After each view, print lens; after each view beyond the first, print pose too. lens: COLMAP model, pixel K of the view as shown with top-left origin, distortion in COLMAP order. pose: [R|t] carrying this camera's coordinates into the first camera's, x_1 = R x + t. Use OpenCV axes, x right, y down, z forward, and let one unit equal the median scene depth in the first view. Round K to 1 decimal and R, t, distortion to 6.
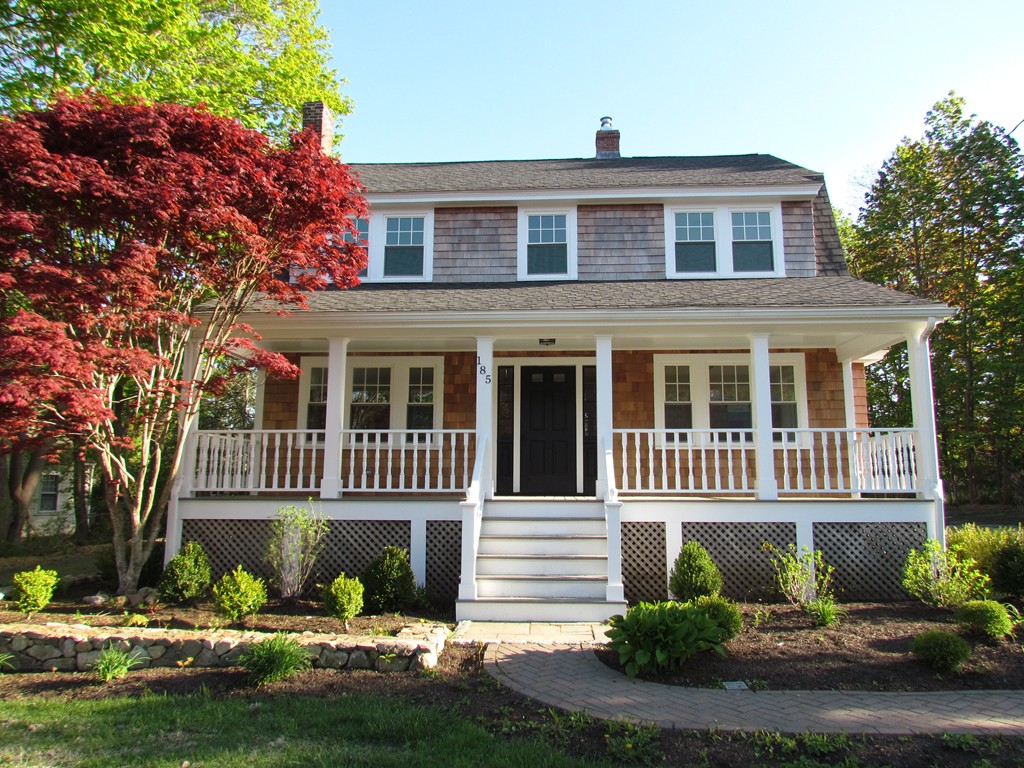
lens RADIAL K [[729.0, 0, 515.5], [0, 729.0, 383.3], [0, 0, 1]] dist [-0.031300, -0.005437]
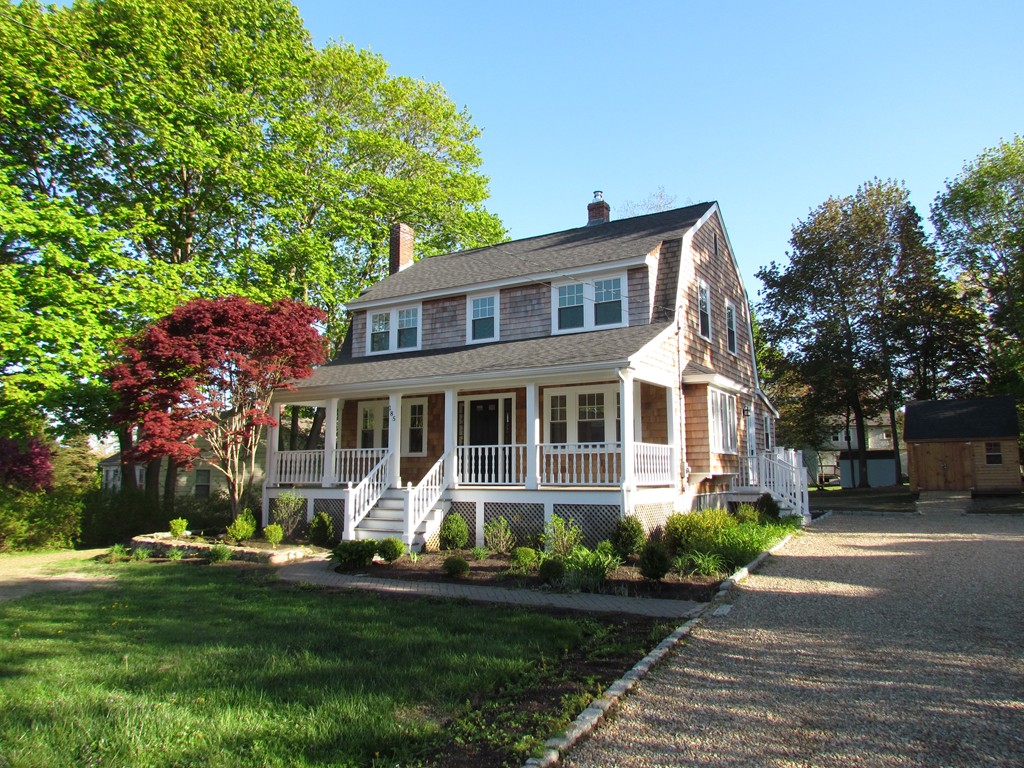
lens RADIAL K [[729.0, 0, 507.7], [0, 729.0, 383.2], [0, 0, 1]] dist [-0.031300, -0.005437]
pose [[0.885555, -0.062991, -0.460245, 0.781708], [0.071200, 0.997462, 0.000478, -0.055674], [0.459047, -0.033193, 0.887792, -0.317268]]
